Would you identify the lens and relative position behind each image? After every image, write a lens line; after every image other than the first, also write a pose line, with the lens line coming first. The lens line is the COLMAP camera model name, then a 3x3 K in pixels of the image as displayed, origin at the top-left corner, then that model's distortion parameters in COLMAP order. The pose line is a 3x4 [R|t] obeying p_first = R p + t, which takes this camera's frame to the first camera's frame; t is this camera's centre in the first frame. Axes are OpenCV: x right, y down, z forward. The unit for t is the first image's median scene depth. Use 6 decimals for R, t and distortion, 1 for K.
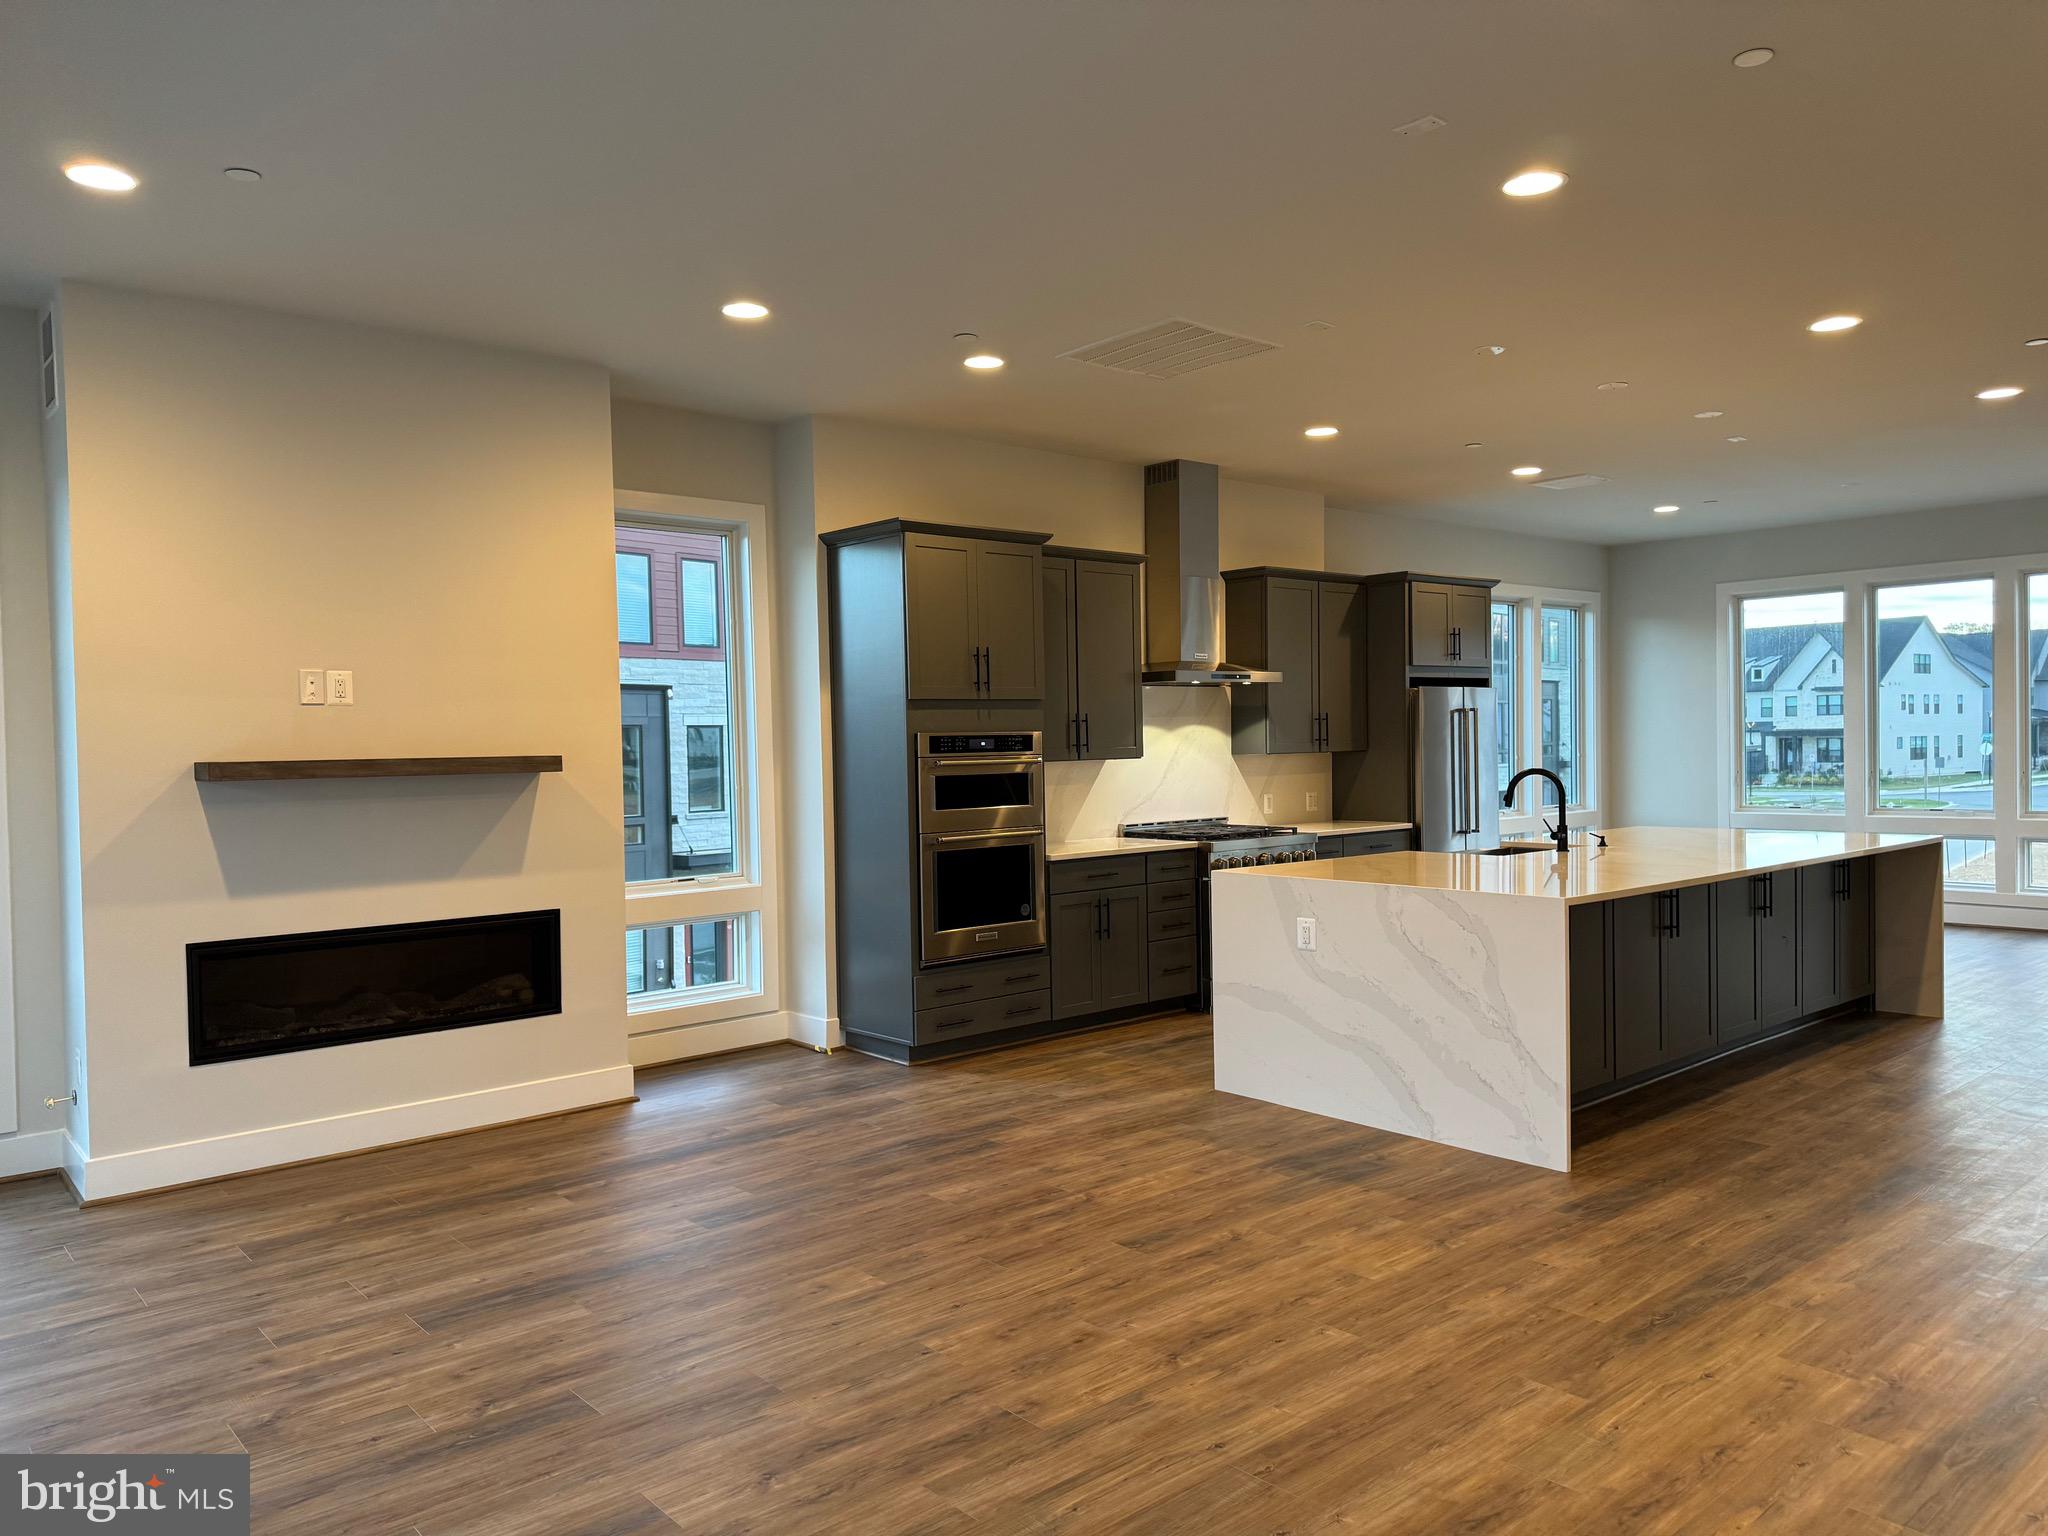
lens RADIAL K [[1450.8, 0, 992.0], [0, 1450.8, 775.2], [0, 0, 1]] dist [0.050374, -0.058132]
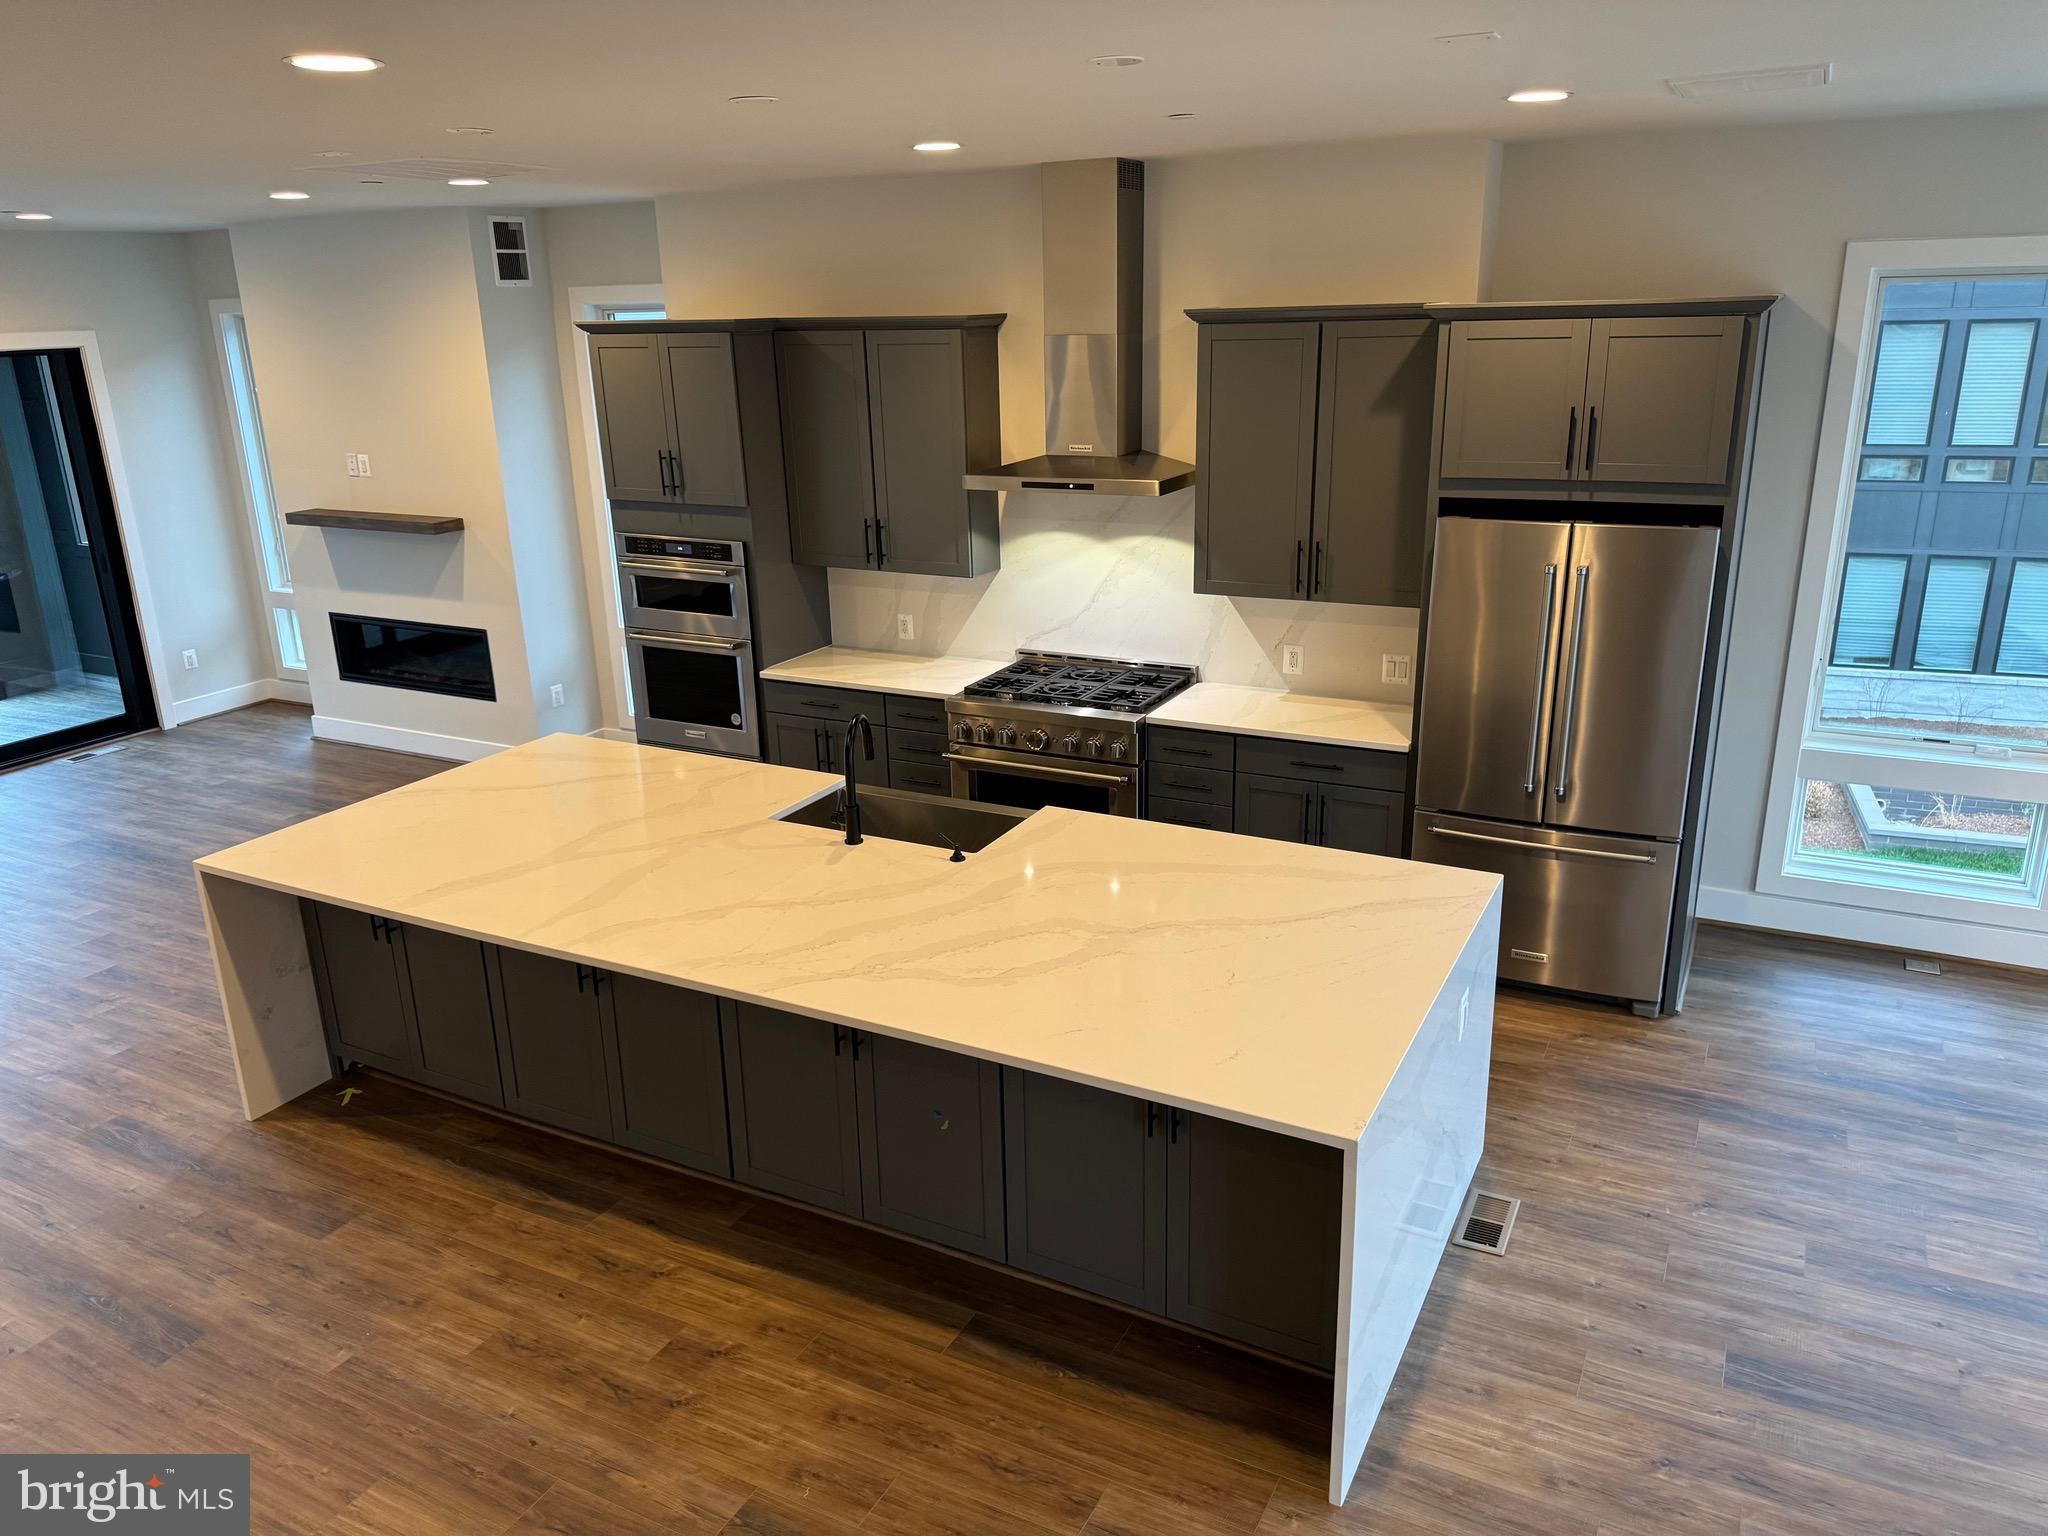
lens RADIAL K [[1450.8, 0, 992.0], [0, 1450.8, 775.2], [0, 0, 1]] dist [0.050374, -0.058132]
pose [[0.352063, 0.302156, -0.885863, 1.262417], [0.002214, 0.946187, 0.323612, -0.249055], [0.935974, -0.115893, 0.332449, 1.067355]]
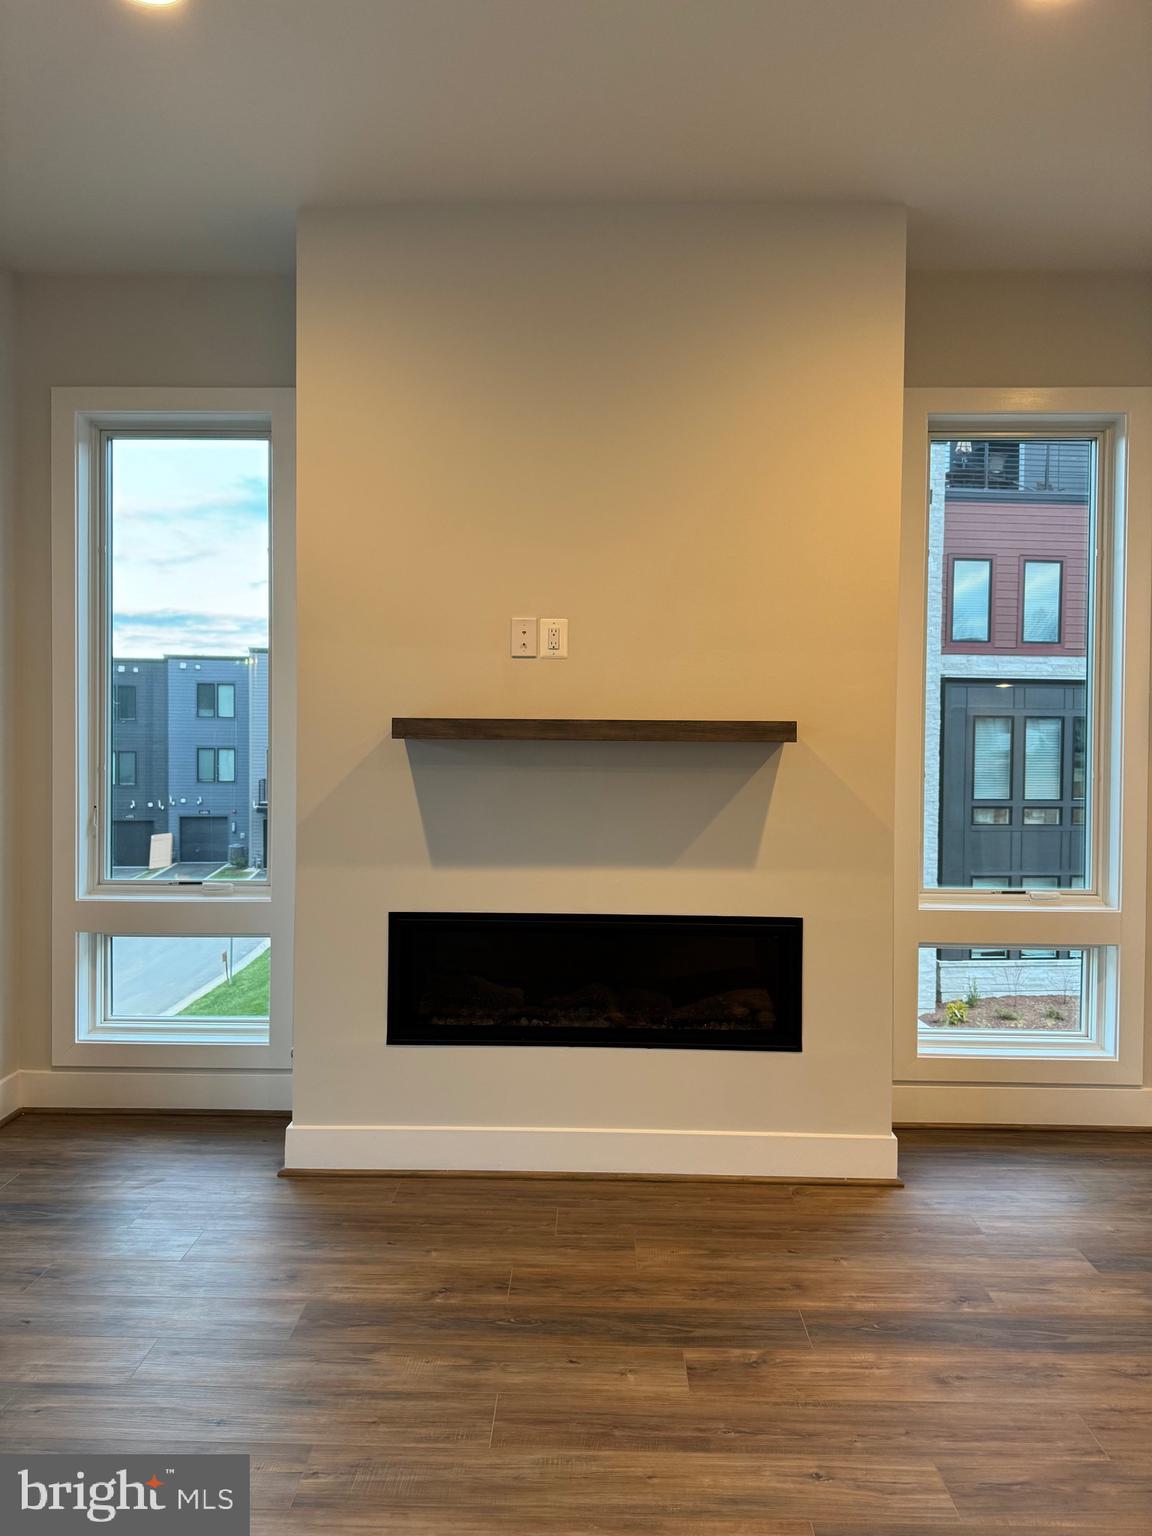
lens RADIAL K [[1094.4, 0, 558.6], [0, 1094.4, 737.6], [0, 0, 1]] dist [0.042842, -0.063097]
pose [[0.747464, 0.026809, -0.663761, -0.006495], [-0.036259, 0.999342, -0.000468, 0.000056], [0.663312, 0.024417, 0.747944, 0.515045]]
